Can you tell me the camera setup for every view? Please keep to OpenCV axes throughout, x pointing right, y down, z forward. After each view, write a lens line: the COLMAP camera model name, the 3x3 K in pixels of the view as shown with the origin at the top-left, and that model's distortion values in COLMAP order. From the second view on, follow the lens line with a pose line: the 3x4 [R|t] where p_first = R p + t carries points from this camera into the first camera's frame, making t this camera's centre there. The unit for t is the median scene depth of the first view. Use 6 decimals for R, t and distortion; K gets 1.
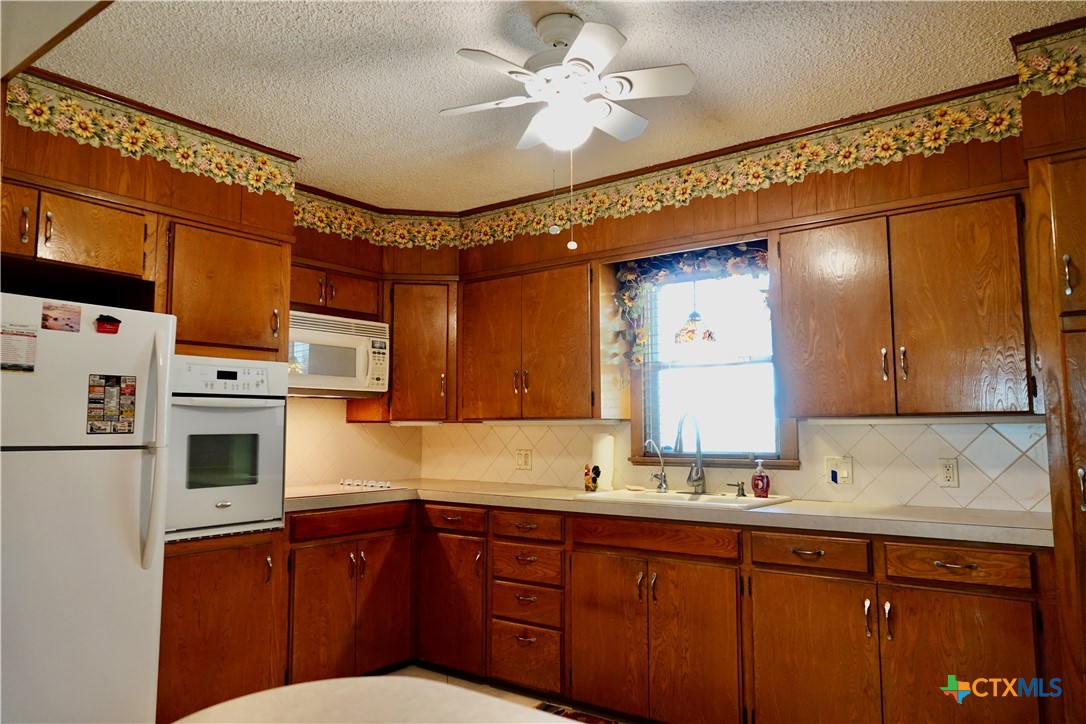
lens RADIAL K [[750.8, 0, 543.0], [0, 750.8, 362.0], [0, 0, 1]] dist [0.008185, -0.004152]
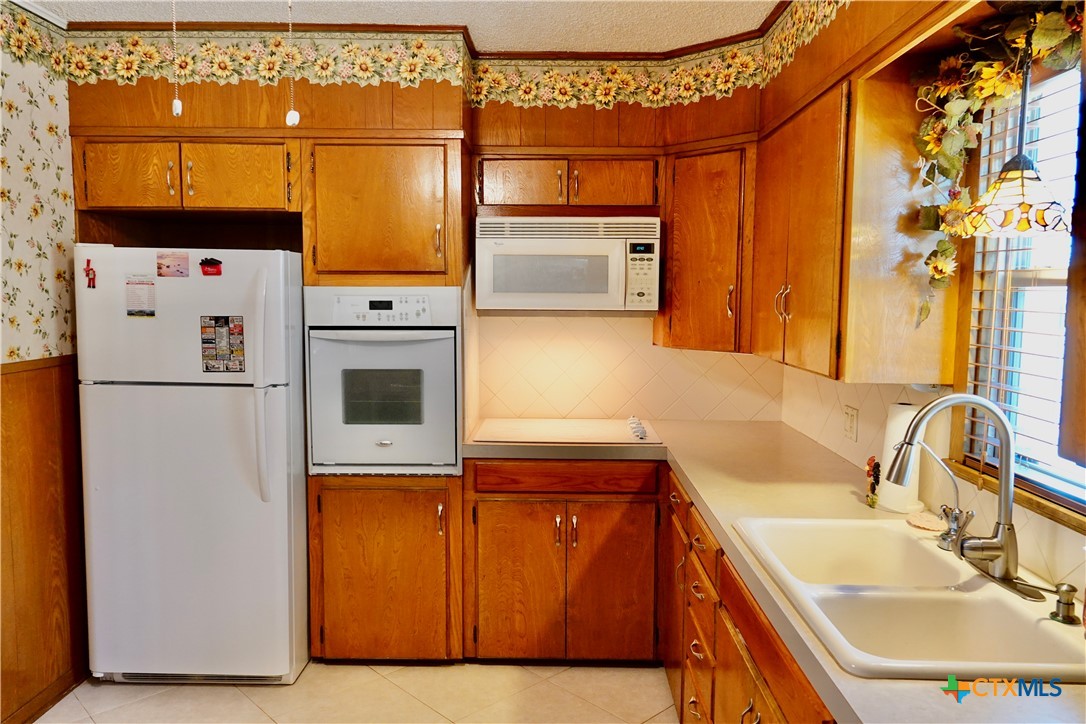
lens RADIAL K [[765.1, 0, 543.0], [0, 765.1, 362.0], [0, 0, 1]] dist [-0.000087, 0.001688]
pose [[0.595004, 0.081073, -0.799623, 0.412191], [0.063695, 0.987014, 0.147468, -0.035989], [0.801195, -0.138676, 0.582114, 0.563778]]
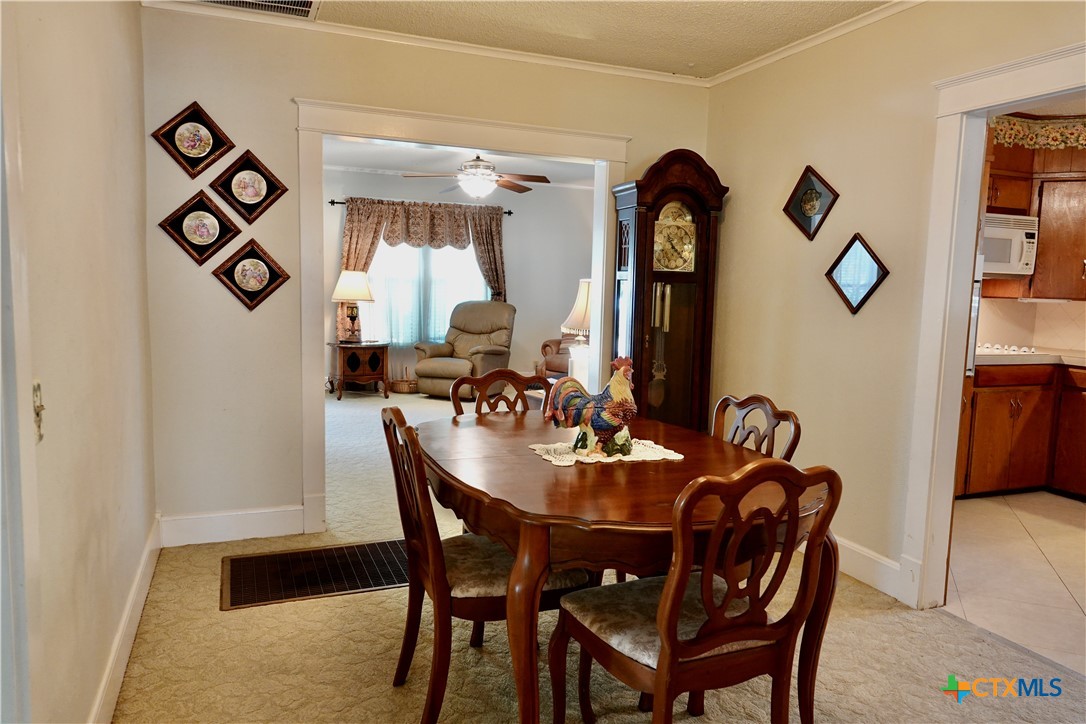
lens RADIAL K [[750.8, 0, 543.0], [0, 750.8, 362.0], [0, 0, 1]] dist [0.008185, -0.004152]
pose [[0.863424, 0.080836, -0.497961, -0.334530], [0.014142, 0.982812, 0.184066, -0.069461], [0.504281, -0.165969, 0.847440, -0.555753]]
